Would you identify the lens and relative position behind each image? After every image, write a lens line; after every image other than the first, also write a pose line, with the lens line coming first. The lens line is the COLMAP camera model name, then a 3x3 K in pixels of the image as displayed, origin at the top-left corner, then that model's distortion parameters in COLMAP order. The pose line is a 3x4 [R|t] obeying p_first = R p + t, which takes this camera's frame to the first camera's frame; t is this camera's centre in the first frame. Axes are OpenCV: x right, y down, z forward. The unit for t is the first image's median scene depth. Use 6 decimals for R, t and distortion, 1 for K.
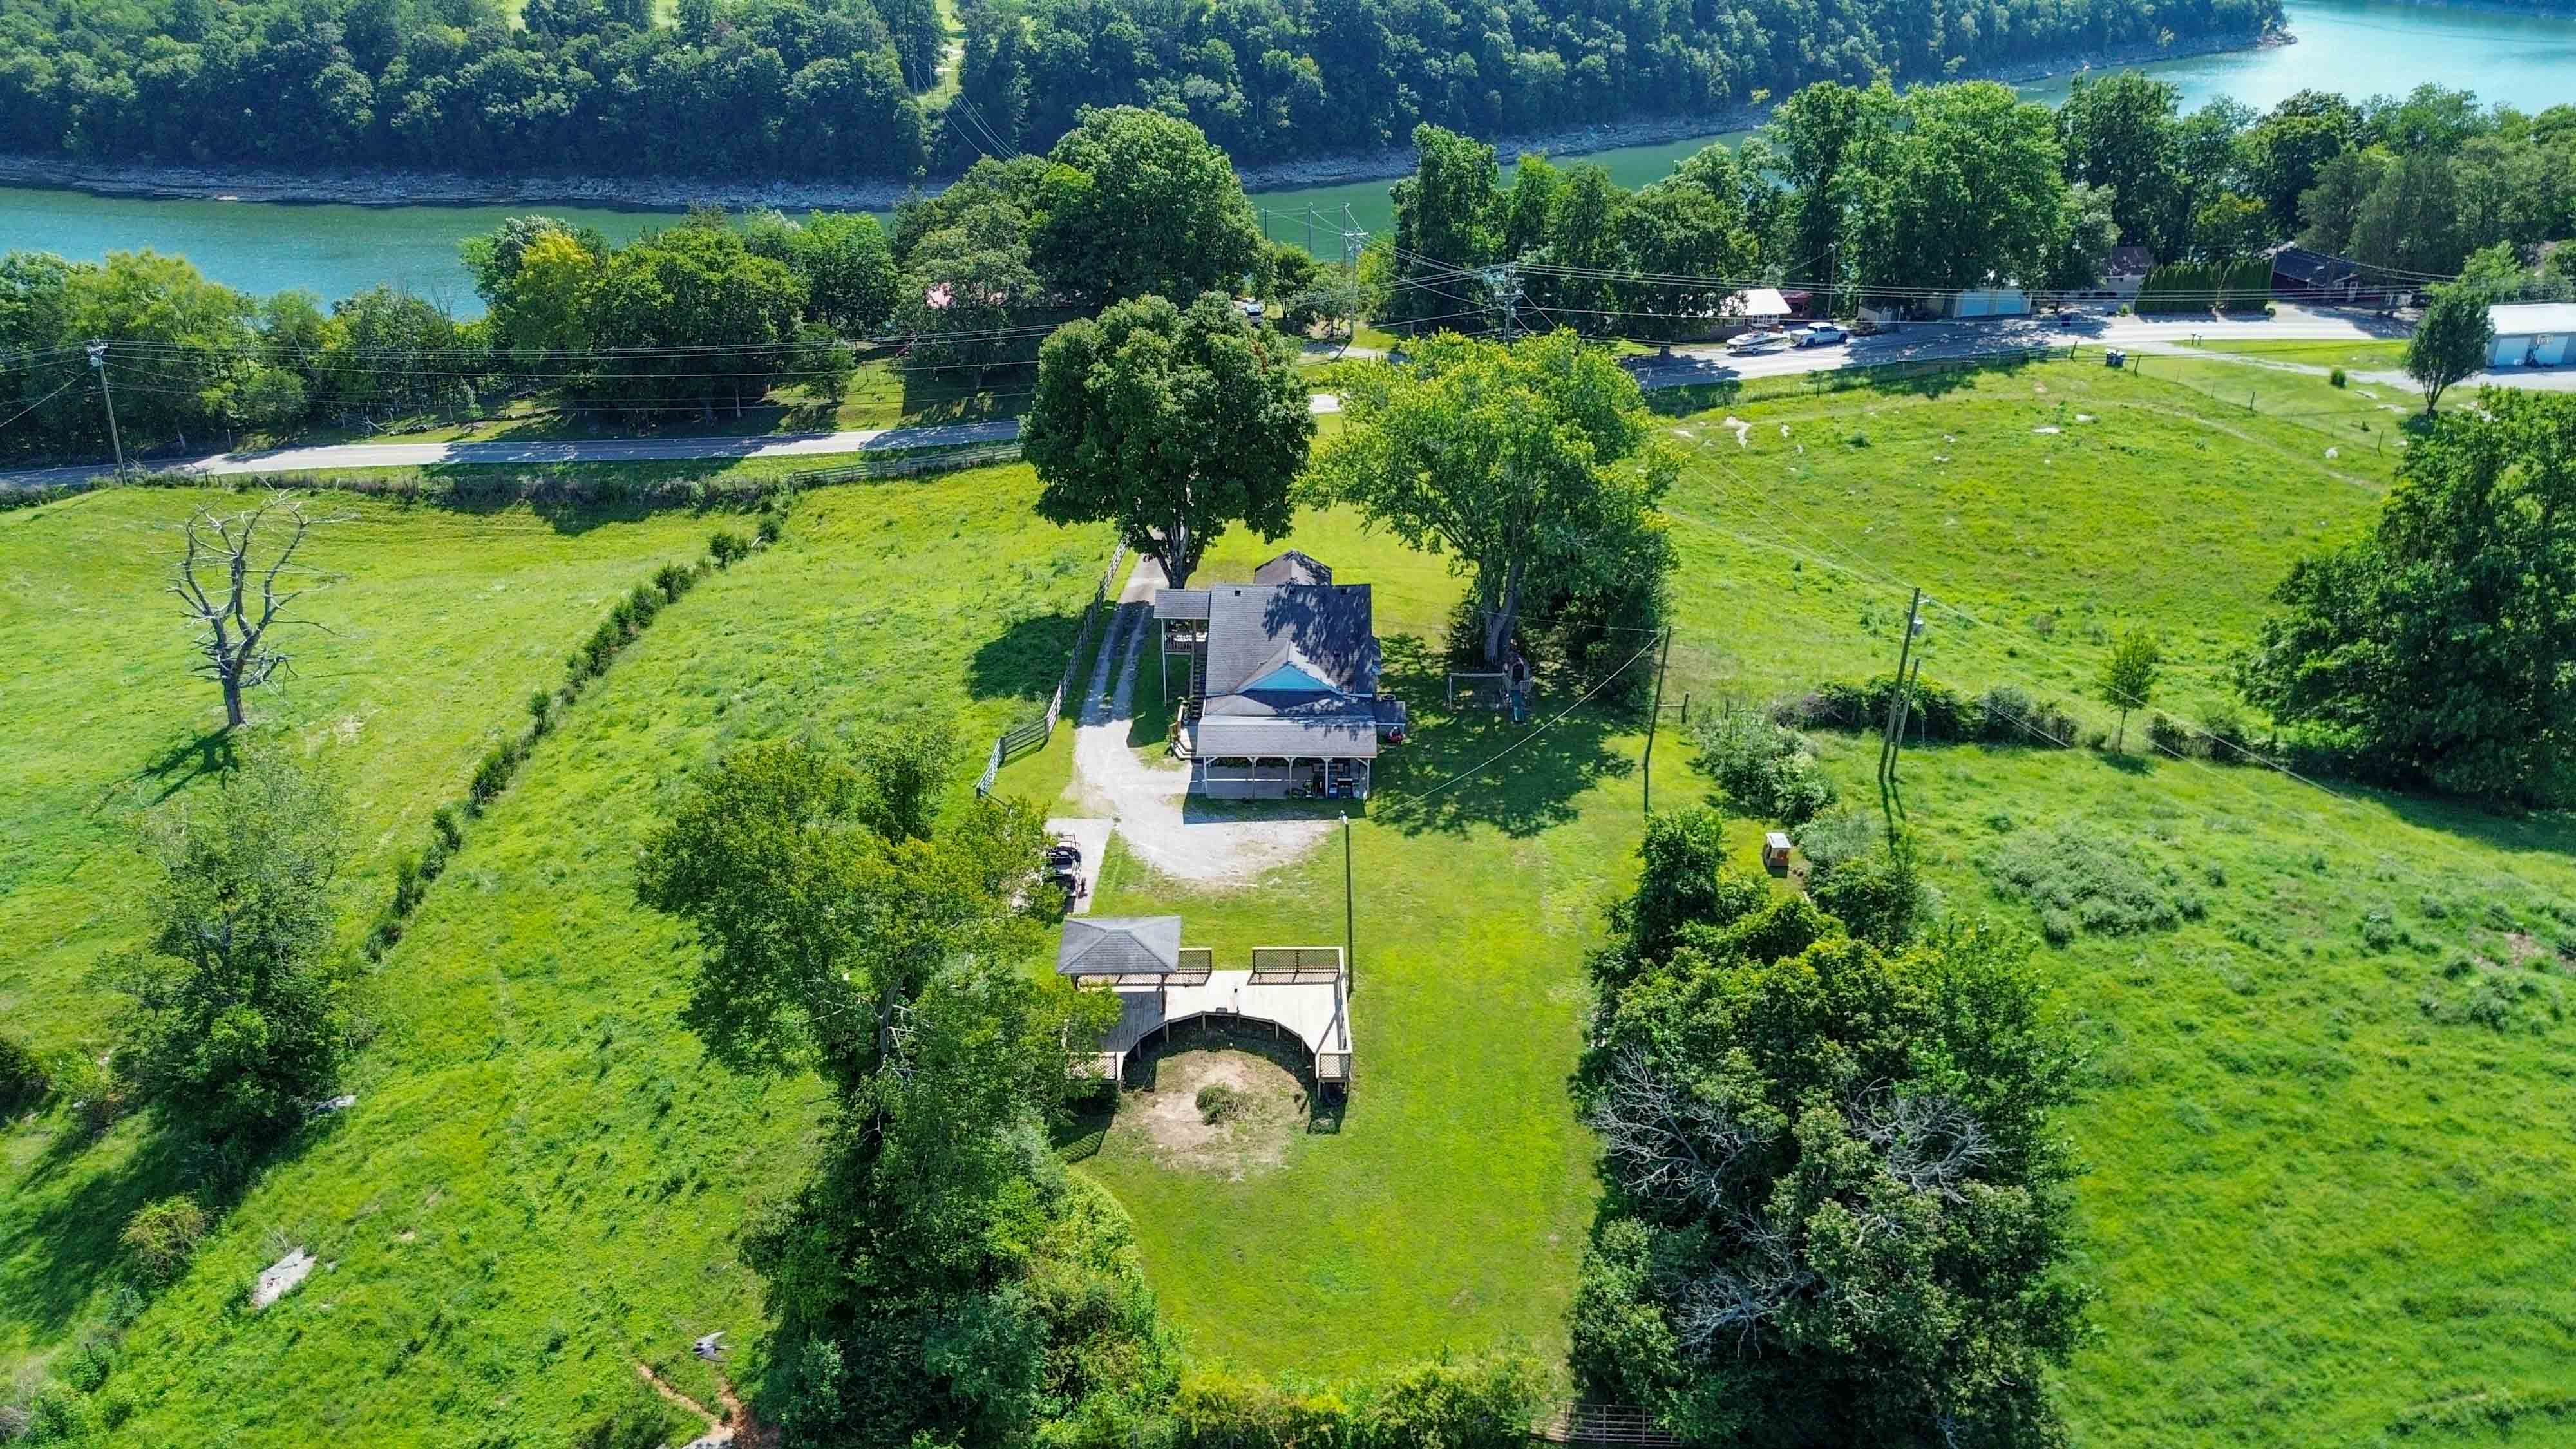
lens RADIAL K [[1817.6, 0, 1288.0], [0, 1817.6, 724.5], [0, 0, 1]] dist [0.101307, -0.106875]
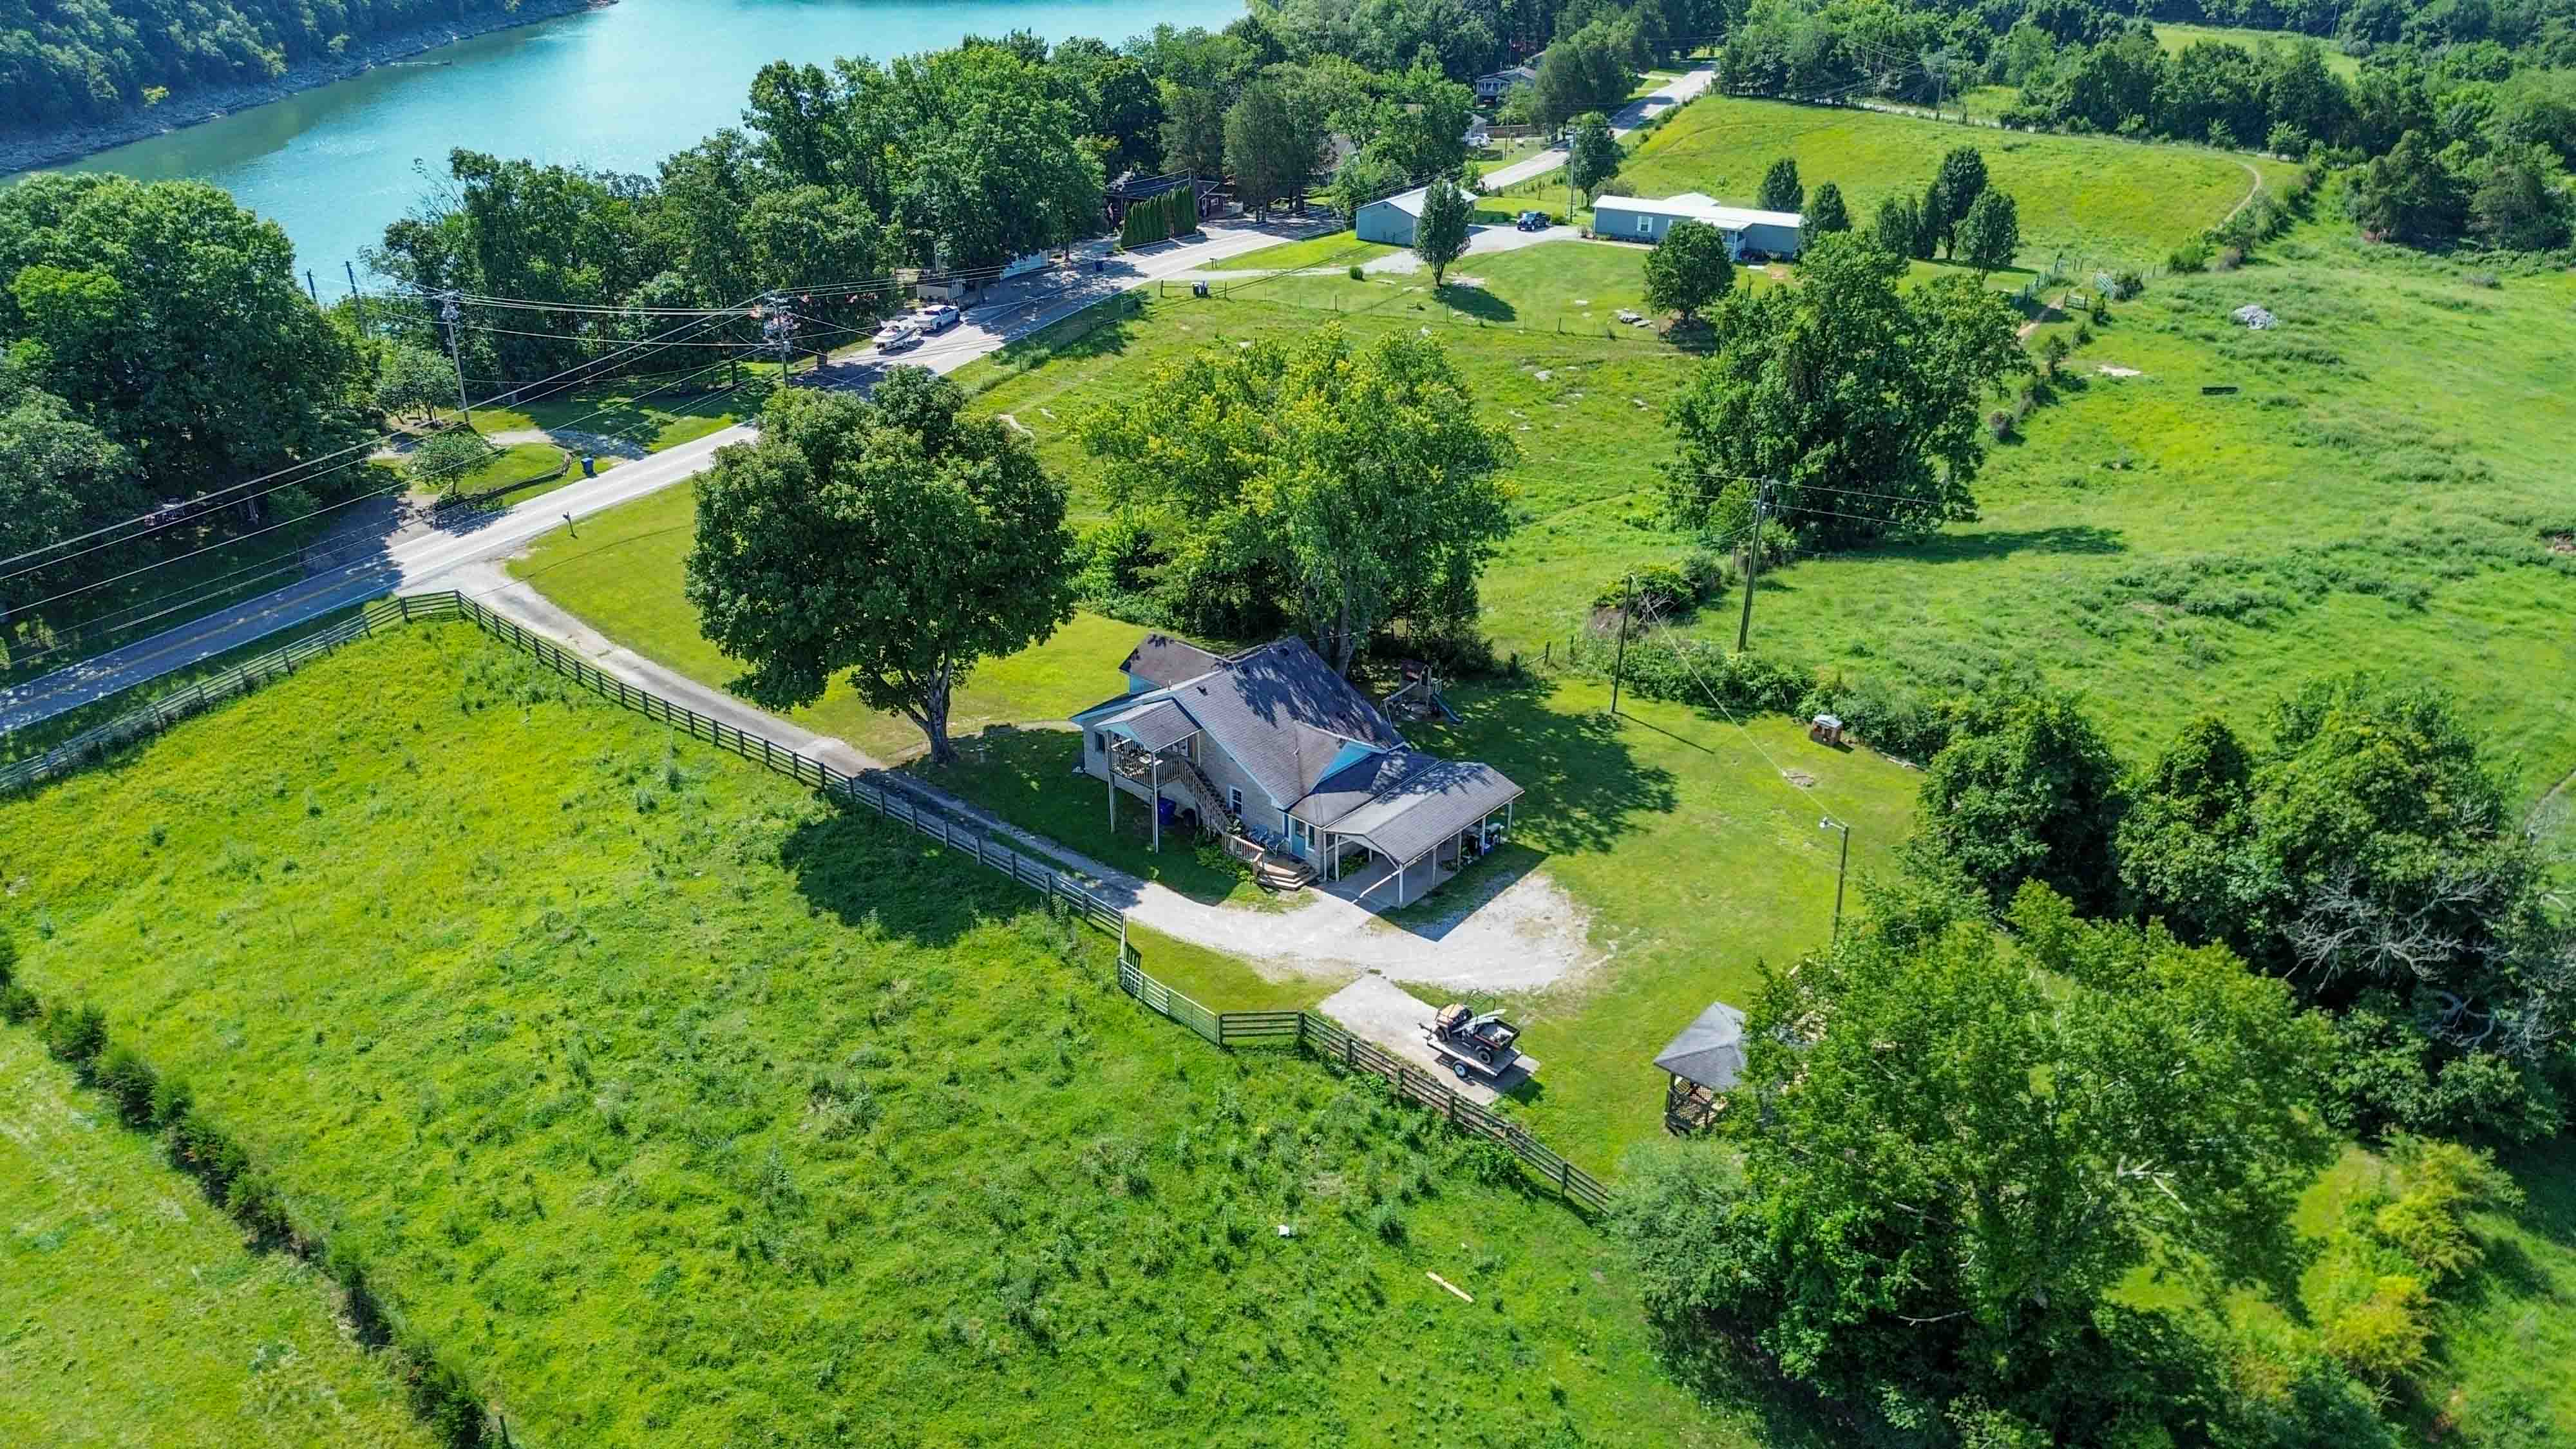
lens RADIAL K [[1817.6, 0, 1288.0], [0, 1817.6, 724.5], [0, 0, 1]] dist [0.101307, -0.106875]
pose [[0.653112, -0.333616, 0.679812, -0.116510], [0.323183, 0.934661, 0.148193, -0.034188], [-0.684834, 0.122917, 0.718257, 0.074185]]
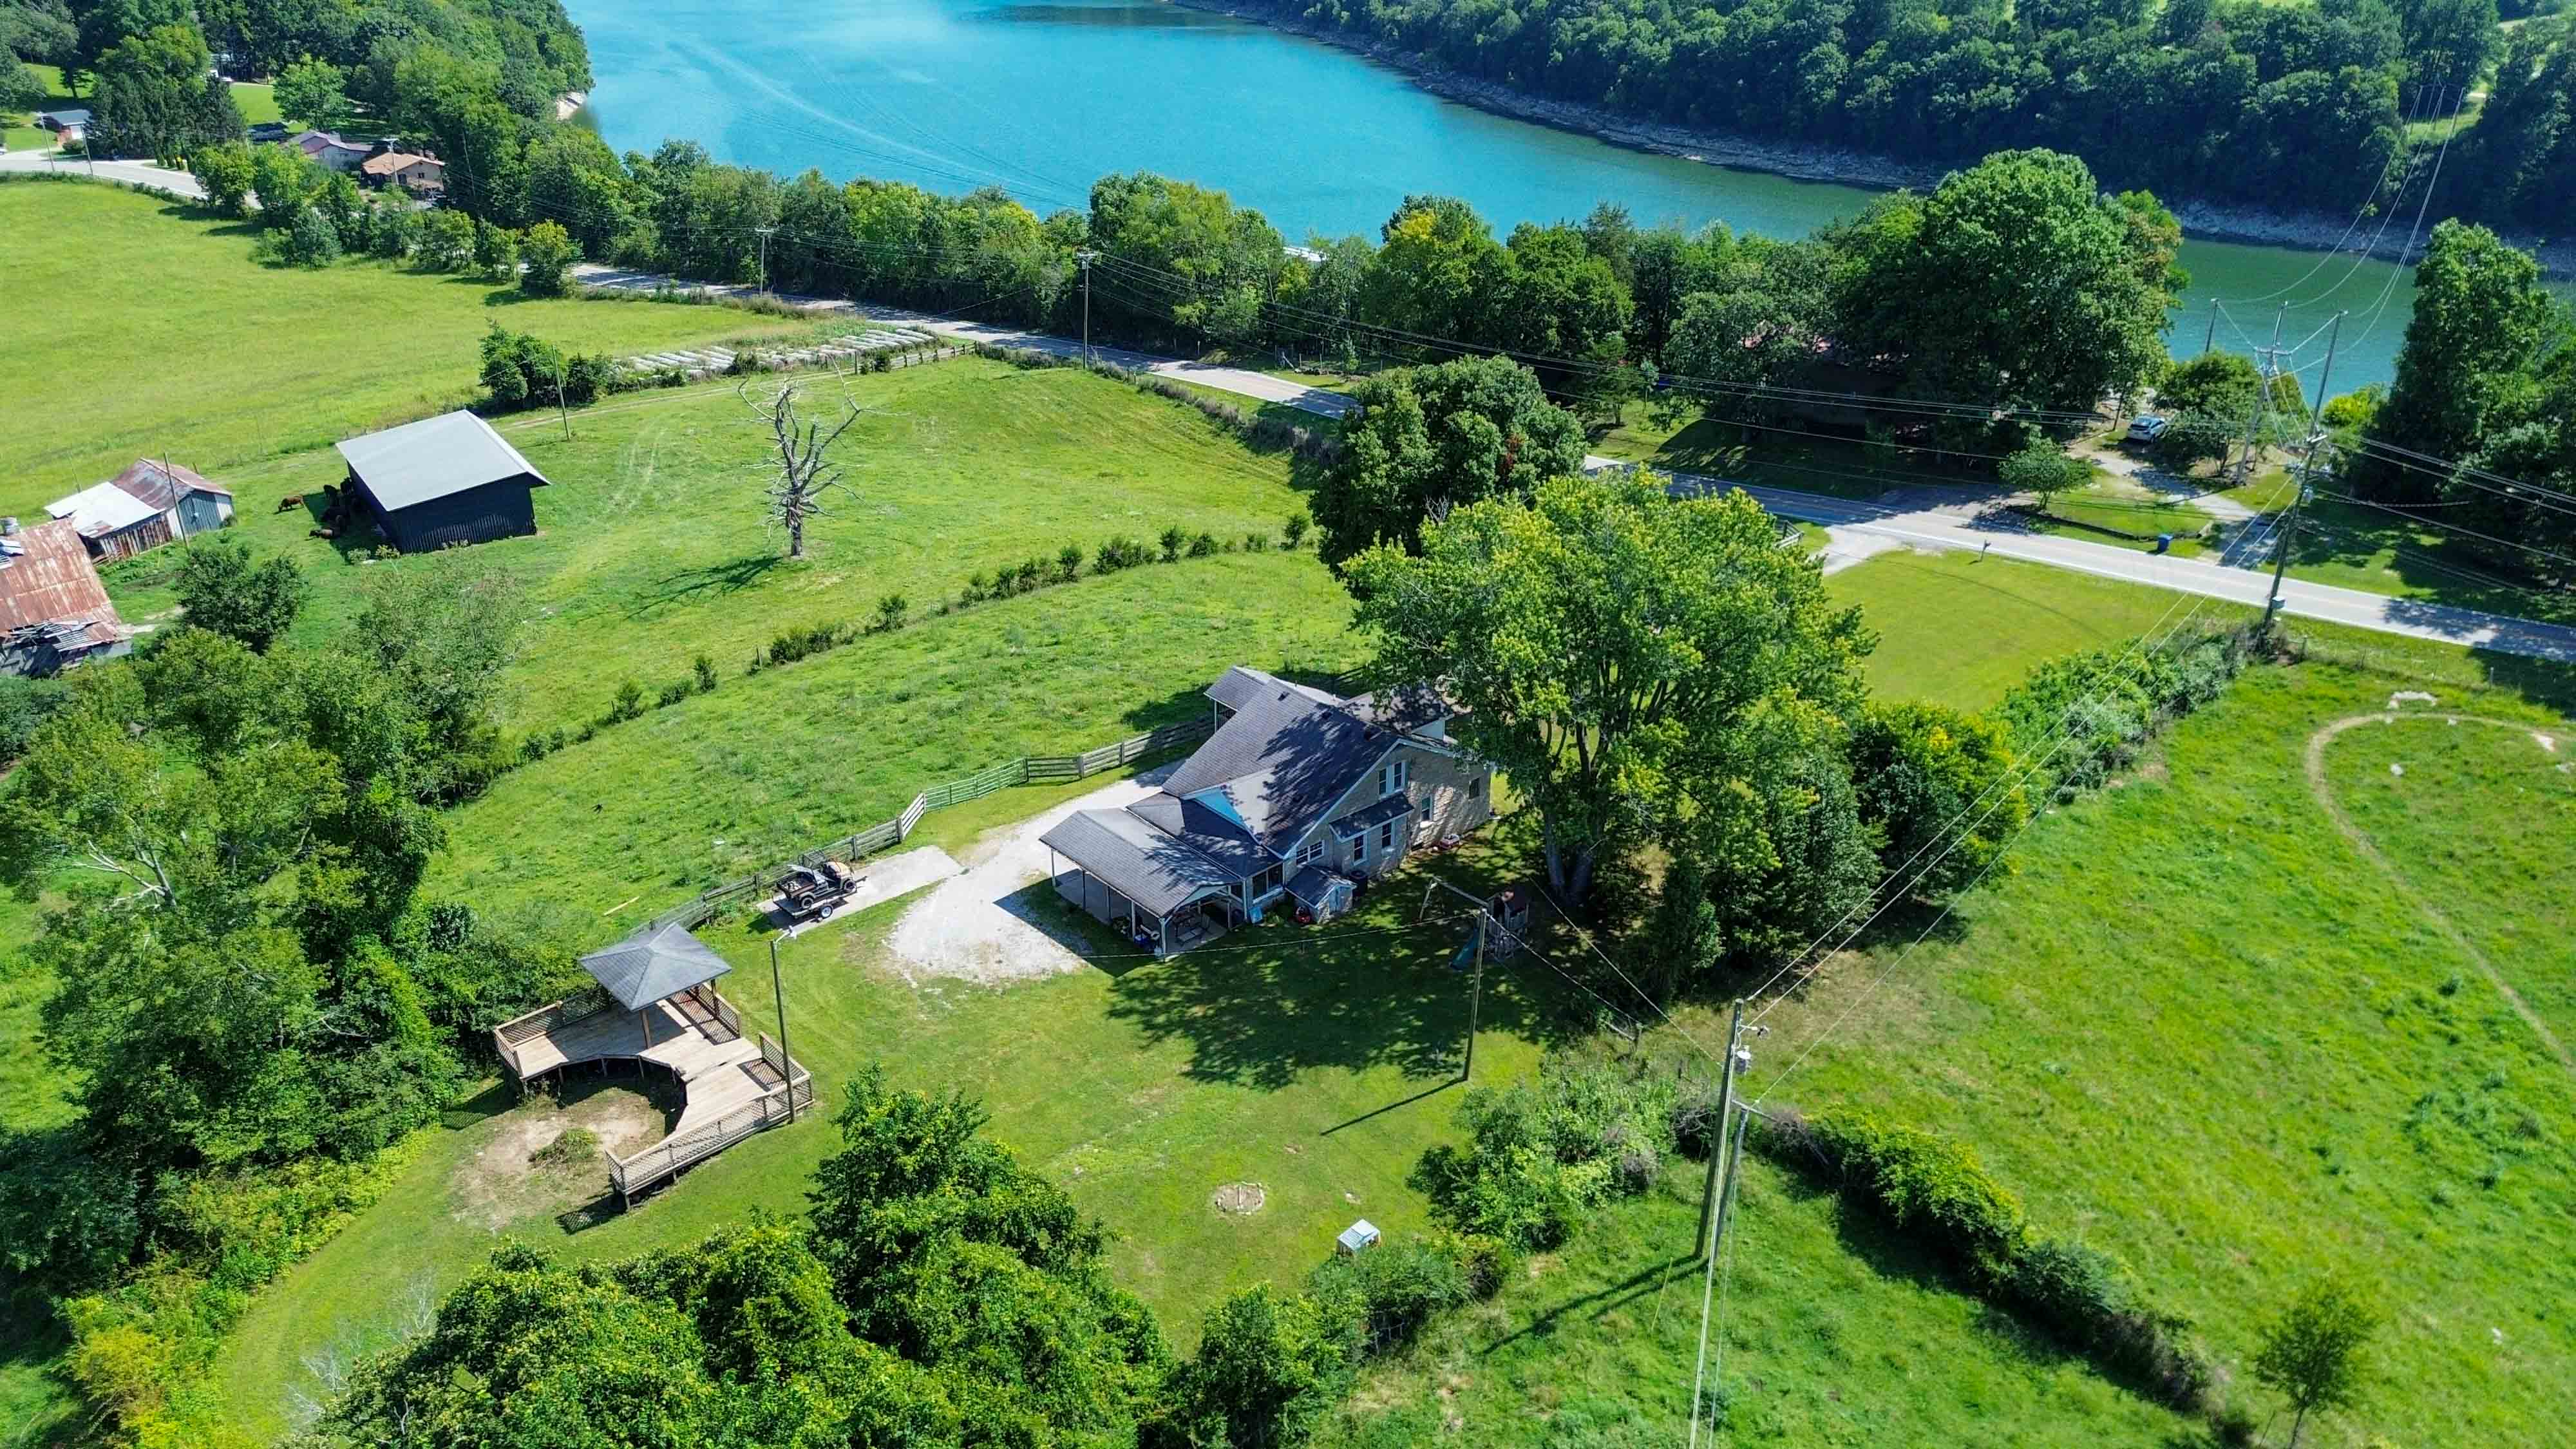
lens RADIAL K [[1817.6, 0, 1288.0], [0, 1817.6, 724.5], [0, 0, 1]] dist [0.101307, -0.106875]
pose [[0.671680, 0.322905, -0.666767, 0.112057], [-0.318862, 0.938390, 0.133235, -0.035532], [0.668710, 0.123115, 0.733260, 0.073748]]
